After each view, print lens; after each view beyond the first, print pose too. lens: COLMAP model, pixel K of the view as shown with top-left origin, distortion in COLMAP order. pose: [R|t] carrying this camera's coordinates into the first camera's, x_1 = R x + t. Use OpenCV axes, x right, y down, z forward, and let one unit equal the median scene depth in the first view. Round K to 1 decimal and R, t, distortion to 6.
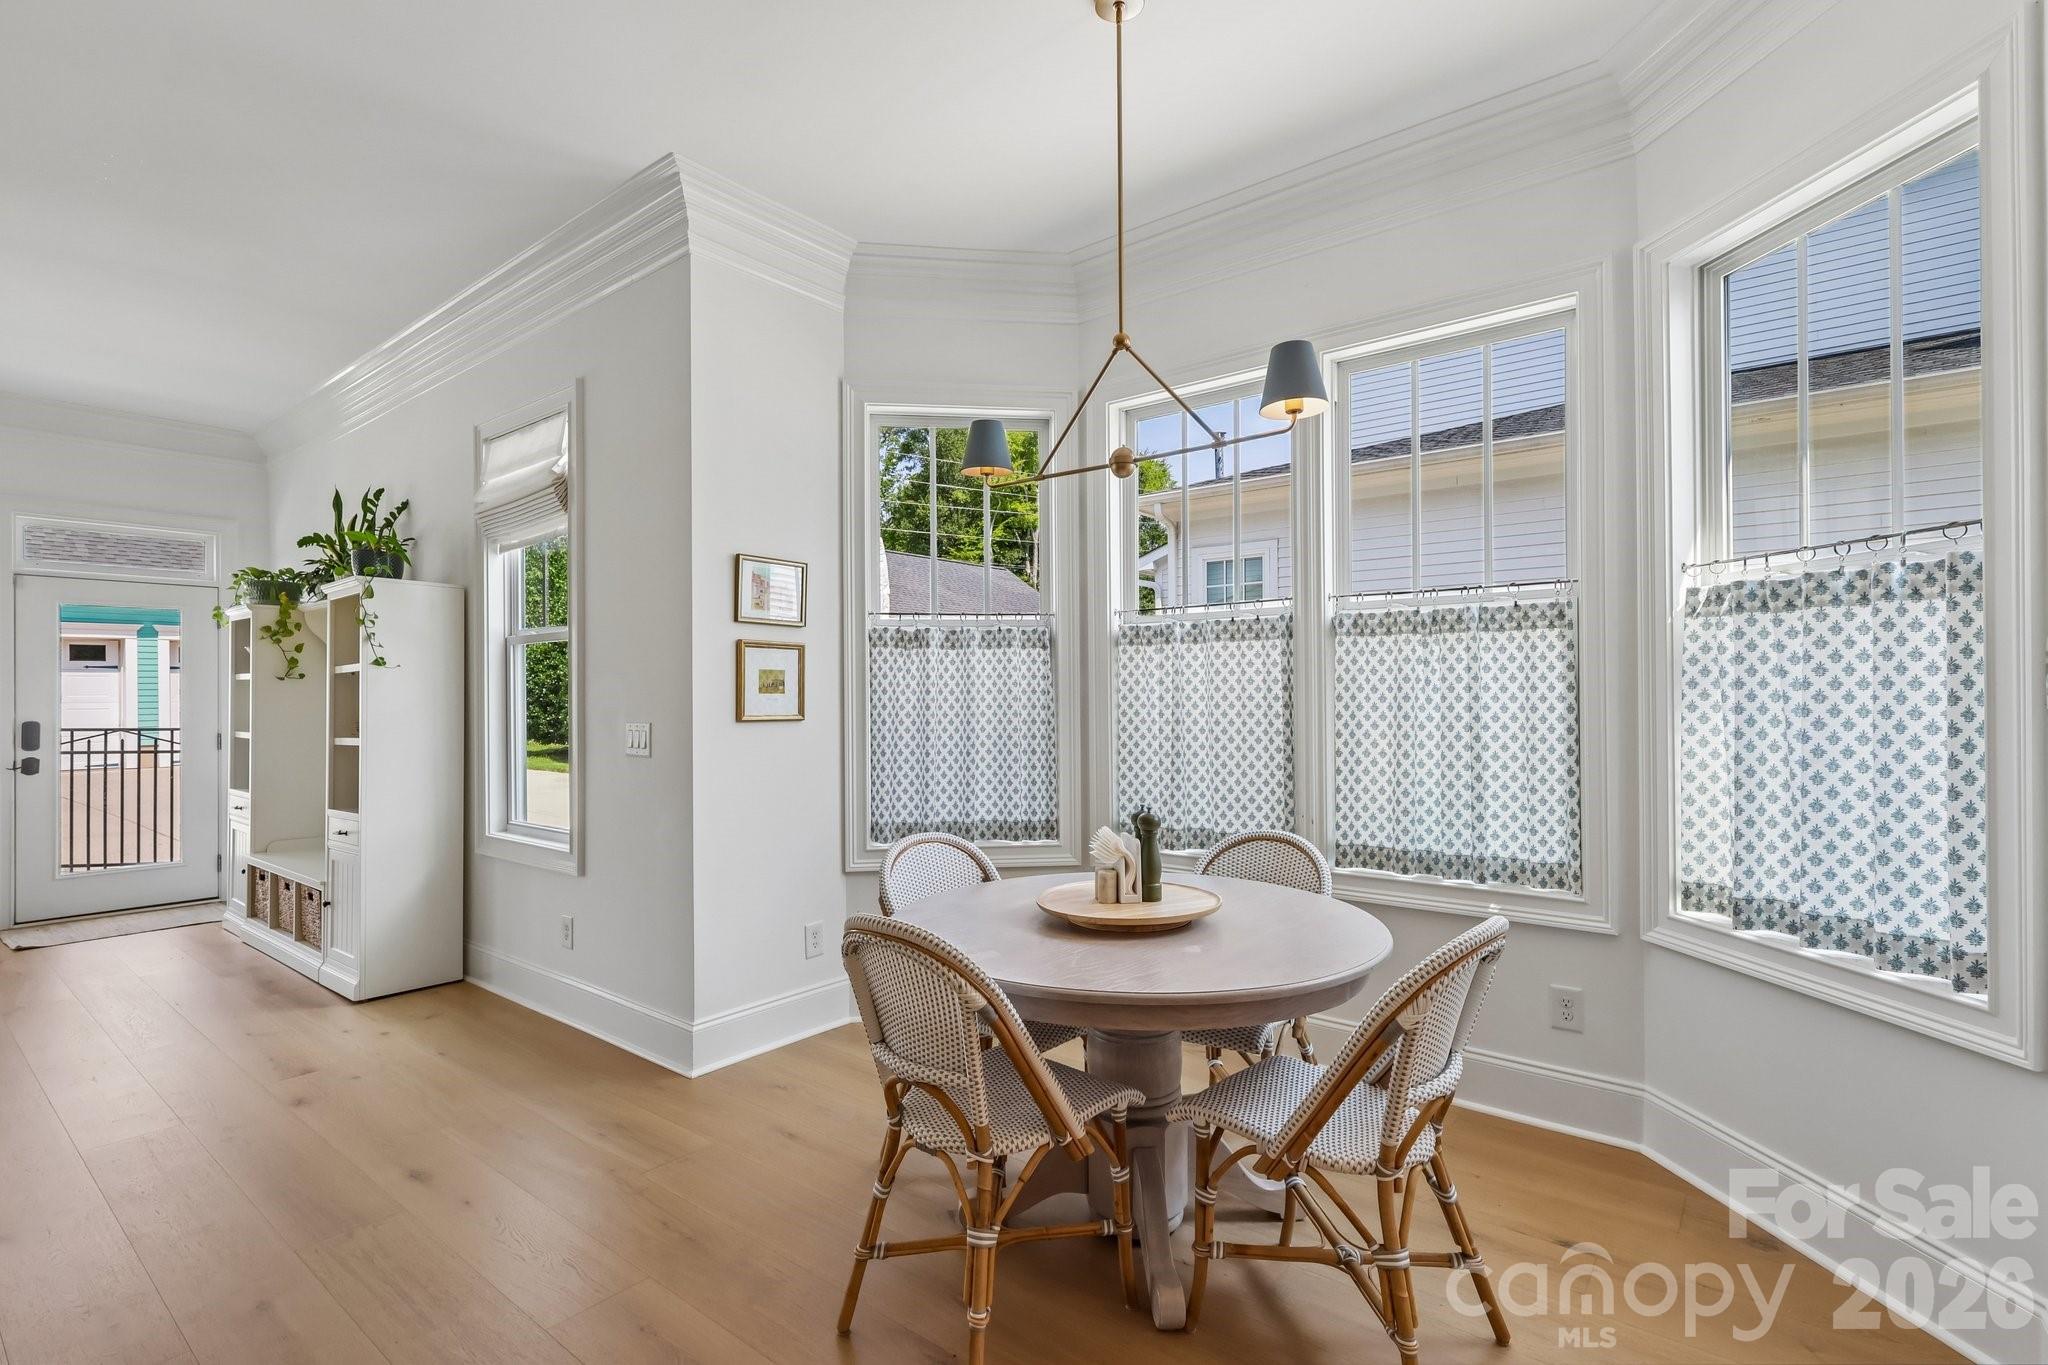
lens RADIAL K [[952.6, 0, 1022.4], [0, 952.6, 684.5], [0, 0, 1]] dist [0.002196, 0.000233]
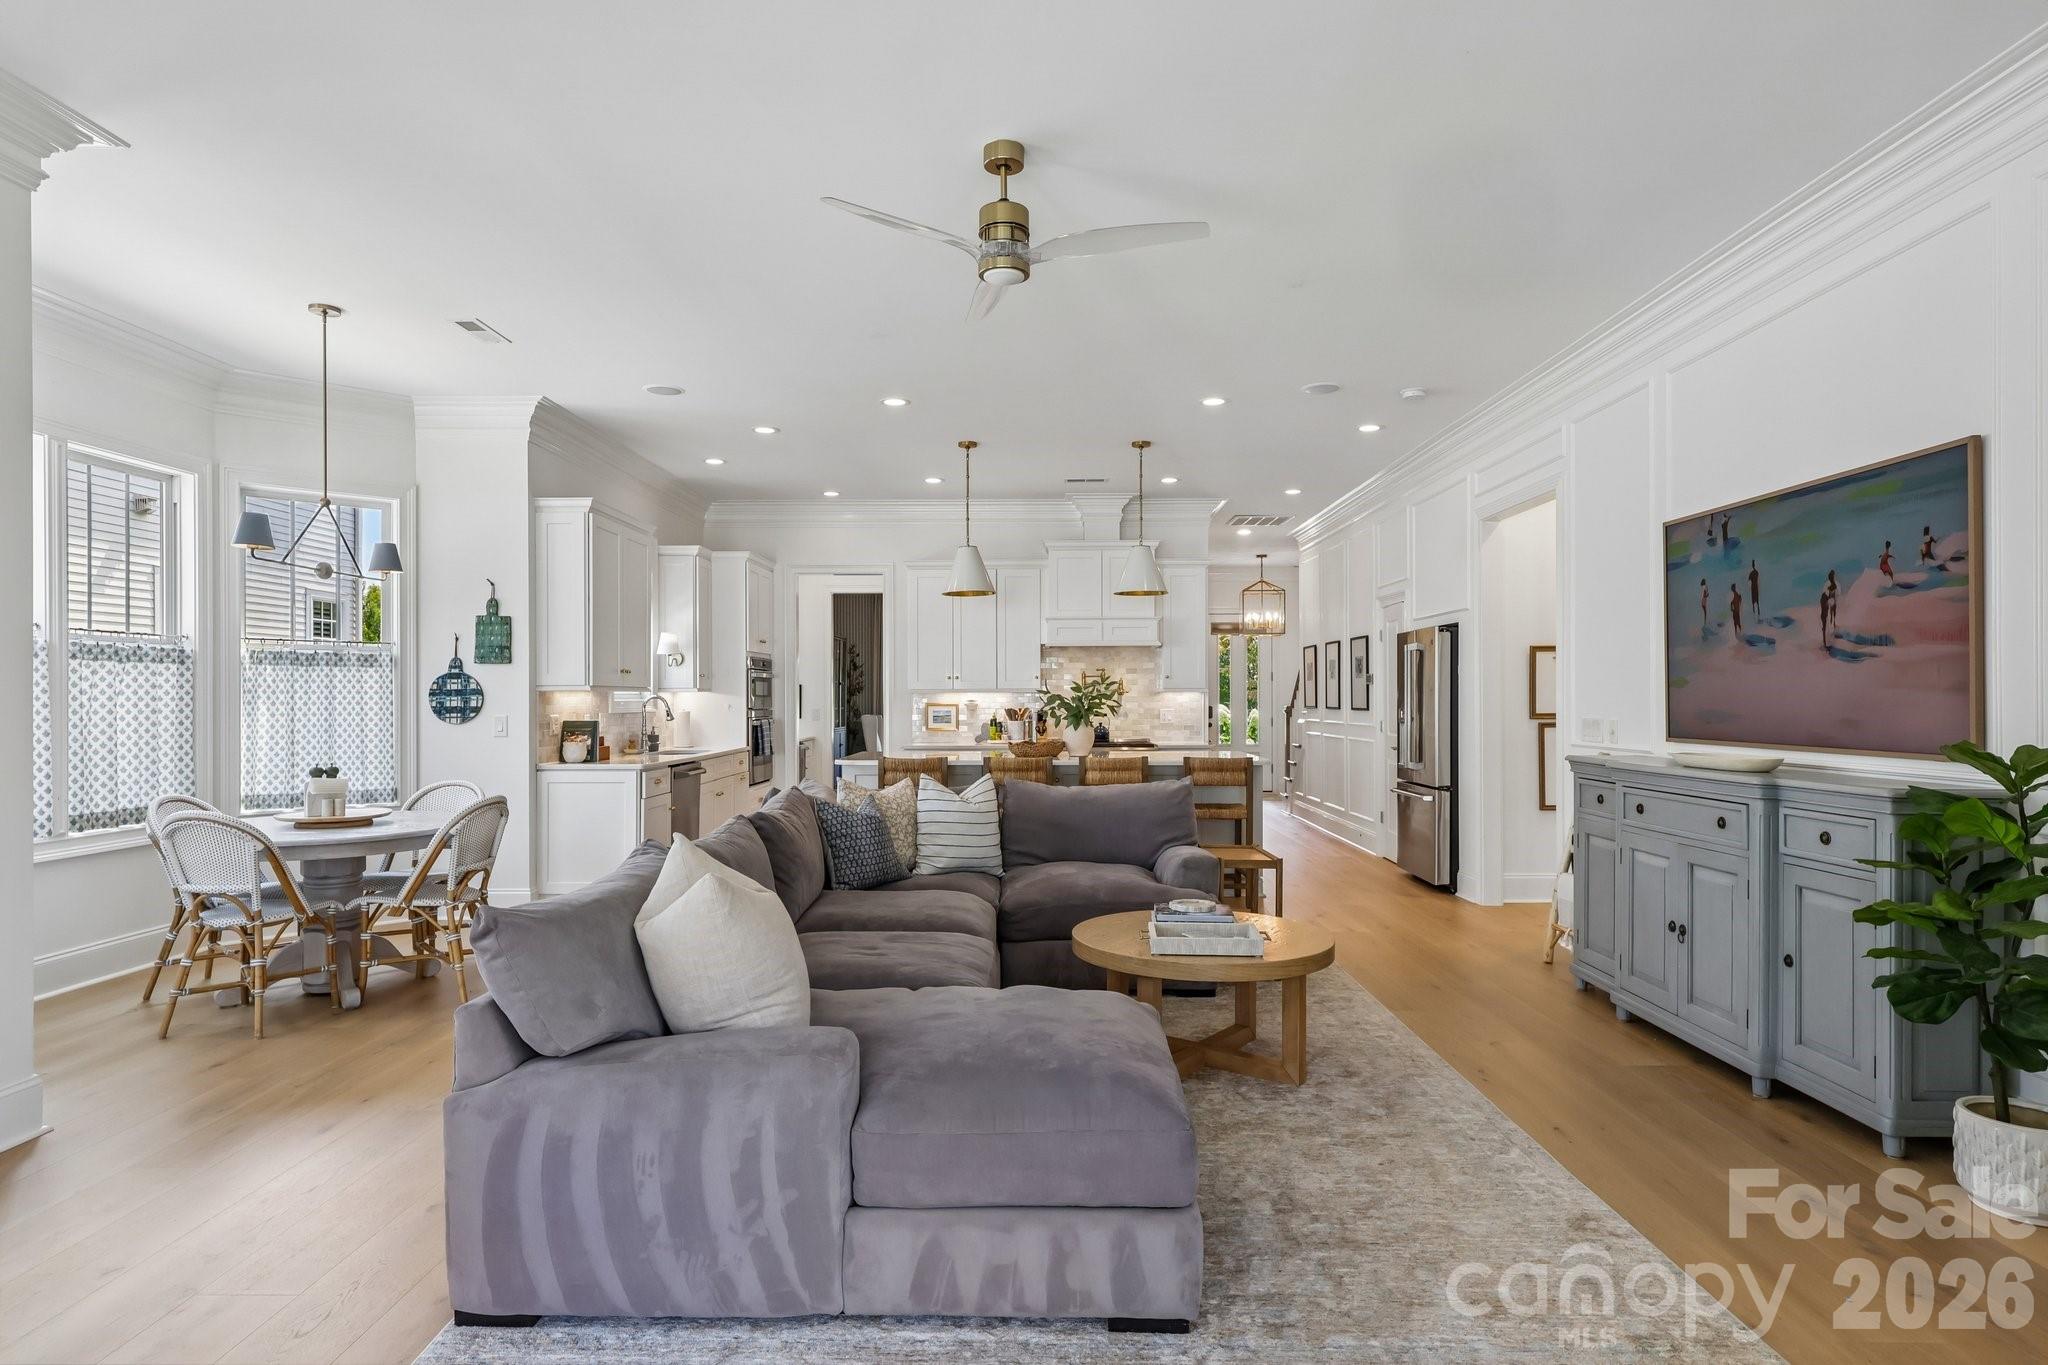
lens RADIAL K [[1147.4, 0, 1027.2], [0, 1147.4, 687.1], [0, 0, 1]] dist [0.009013, -0.001224]
pose [[-0.611699, 0.016872, 0.790911, -1.396233], [-0.000113, 0.999771, -0.021415, 0.017793], [-0.791091, -0.013189, -0.611557, 0.742988]]
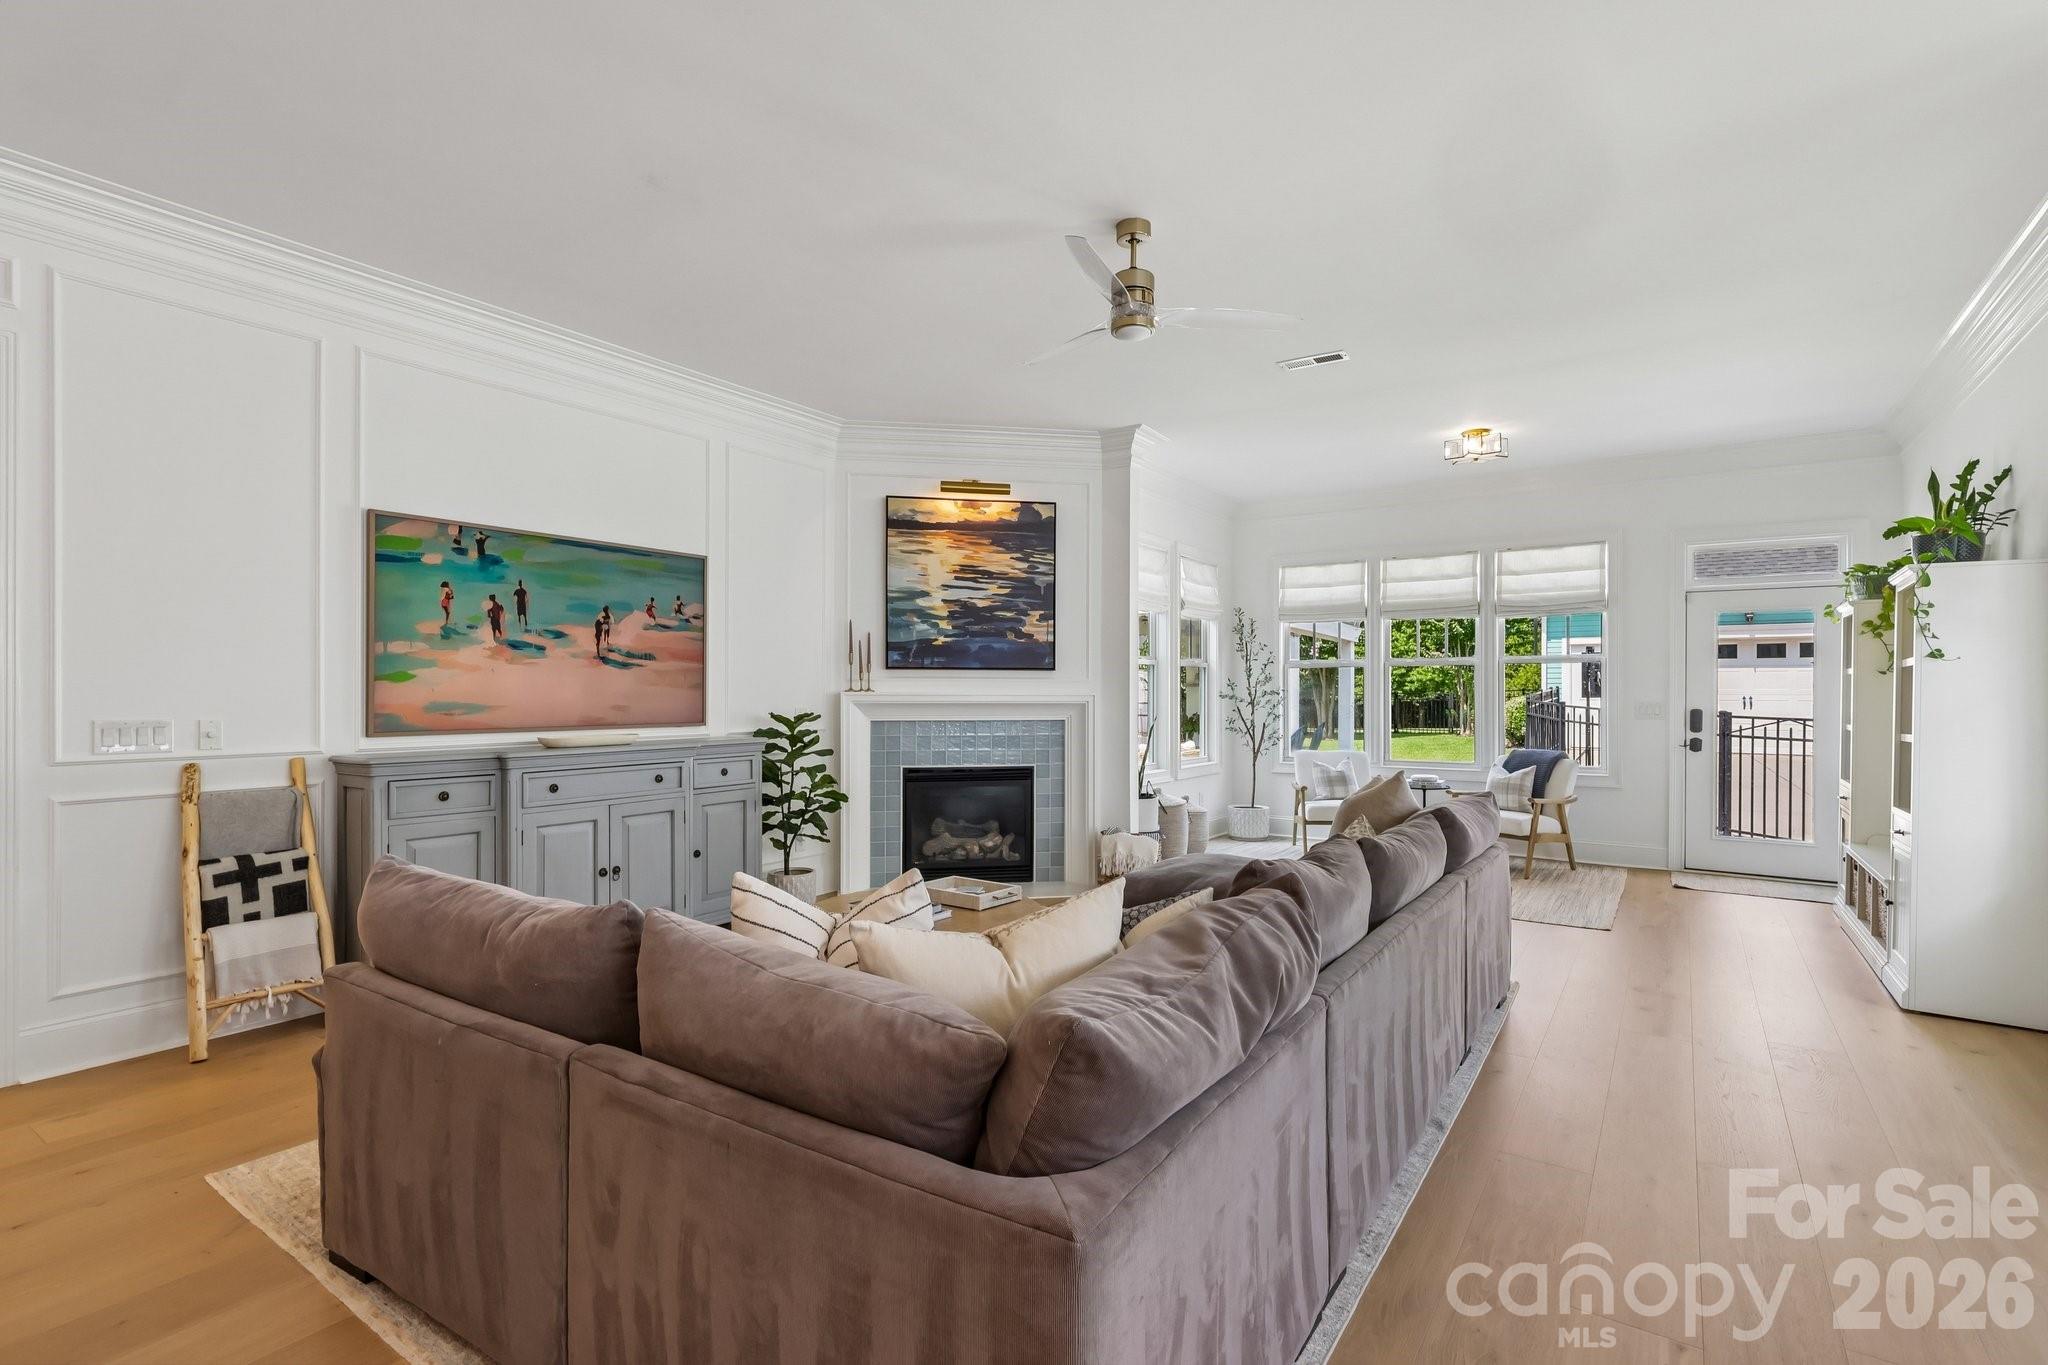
lens RADIAL K [[952.6, 0, 1027.2], [0, 952.6, 692.6], [0, 0, 1]] dist [0.002196, 0.000233]
pose [[0.074414, 0.009565, -0.997182, 0.189903], [0.006385, 0.999929, 0.010068, -0.001392], [0.997207, -0.007116, 0.074347, 0.048123]]
